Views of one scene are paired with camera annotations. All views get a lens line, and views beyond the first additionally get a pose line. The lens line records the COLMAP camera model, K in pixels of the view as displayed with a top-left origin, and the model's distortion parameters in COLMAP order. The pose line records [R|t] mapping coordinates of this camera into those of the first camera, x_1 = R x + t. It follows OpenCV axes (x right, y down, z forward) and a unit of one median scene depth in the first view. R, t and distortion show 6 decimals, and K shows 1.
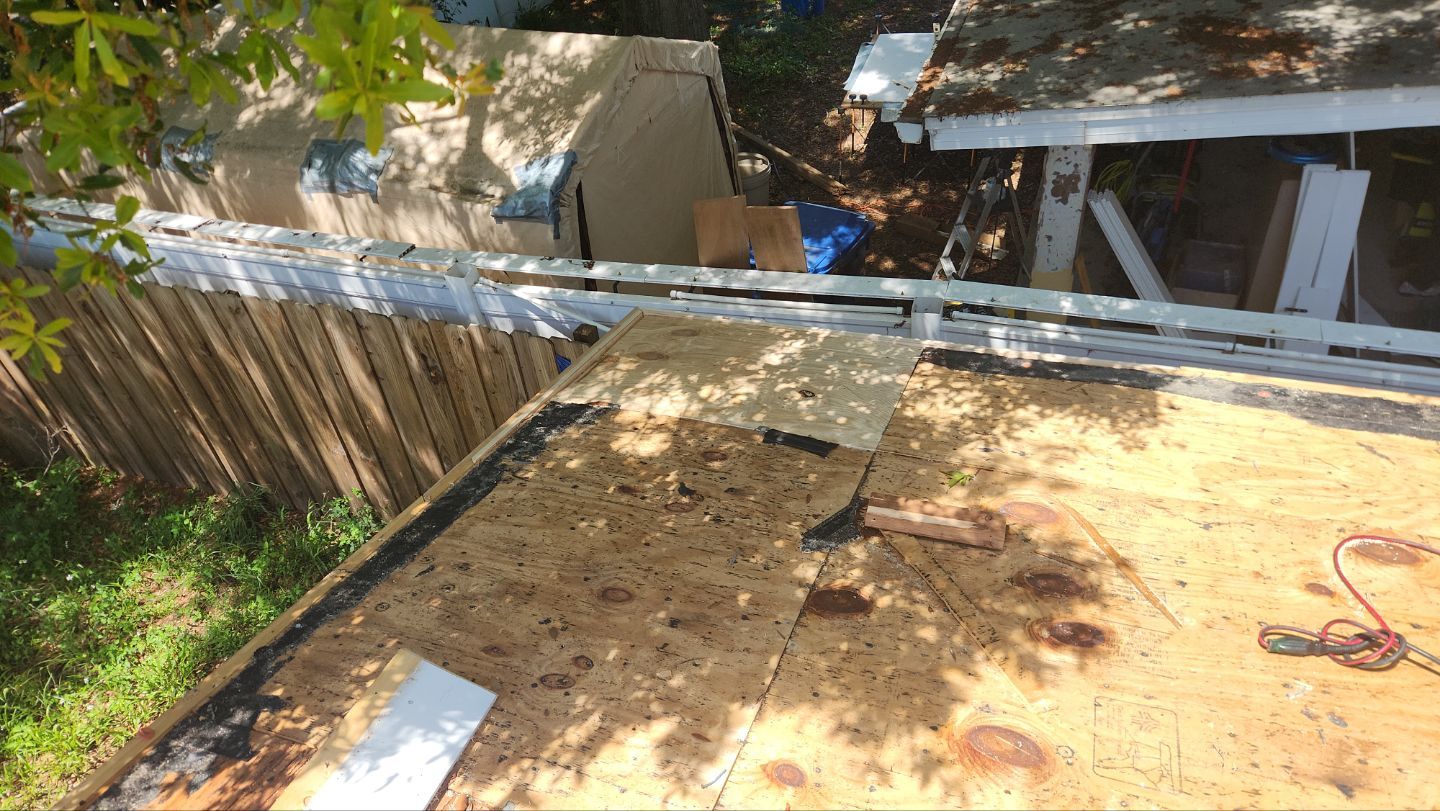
lens RADIAL K [[1004.0, 0, 722.8], [0, 1004.0, 408.3], [0, 0, 1]] dist [0.066853, -0.063014]
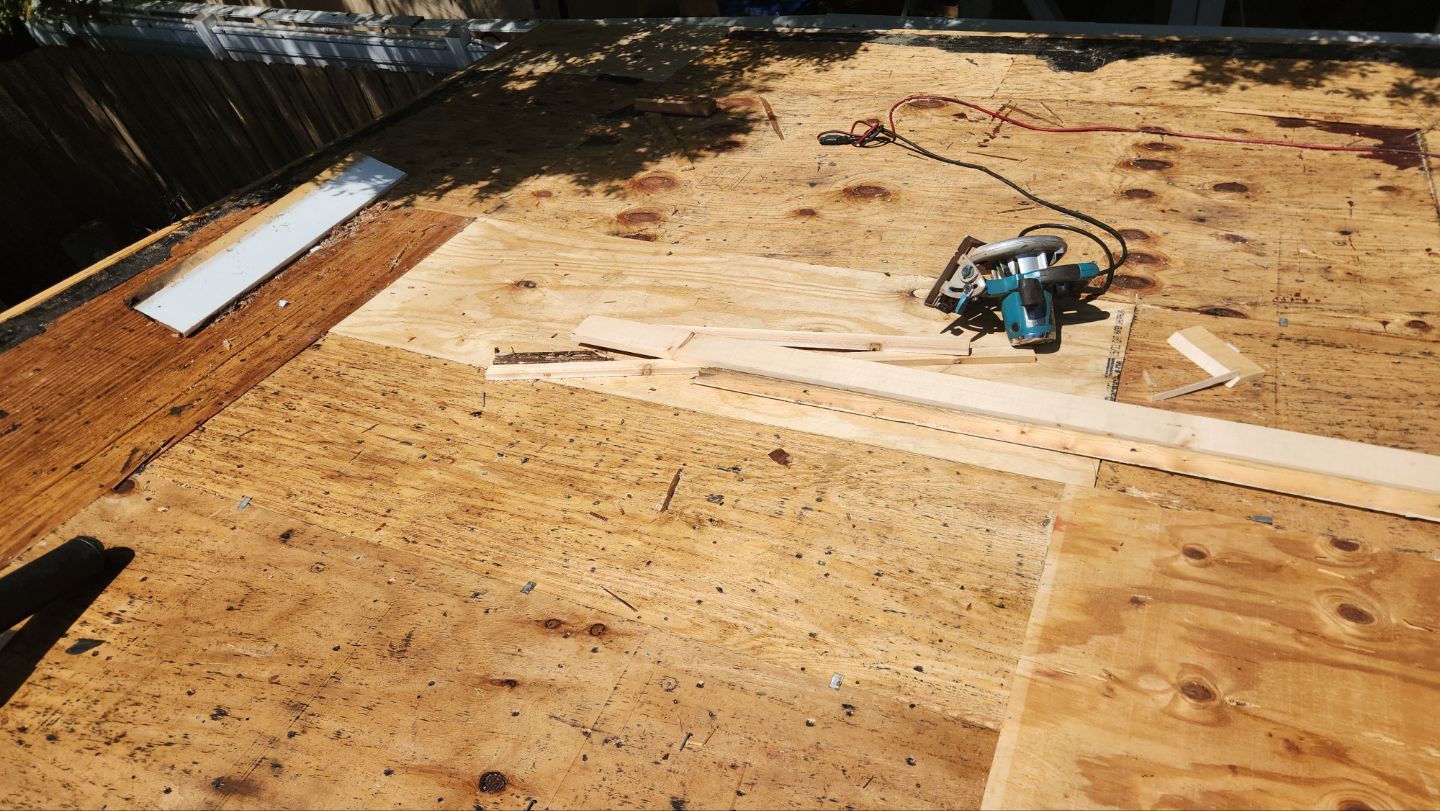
lens RADIAL K [[1004.0, 0, 712.7], [0, 1004.0, 403.7], [0, 0, 1]] dist [0.066853, -0.063014]
pose [[0.995330, -0.013462, -0.095585, 0.169317], [0.027082, 0.989400, 0.142667, 0.144228], [0.092651, -0.144590, 0.985144, -0.282031]]
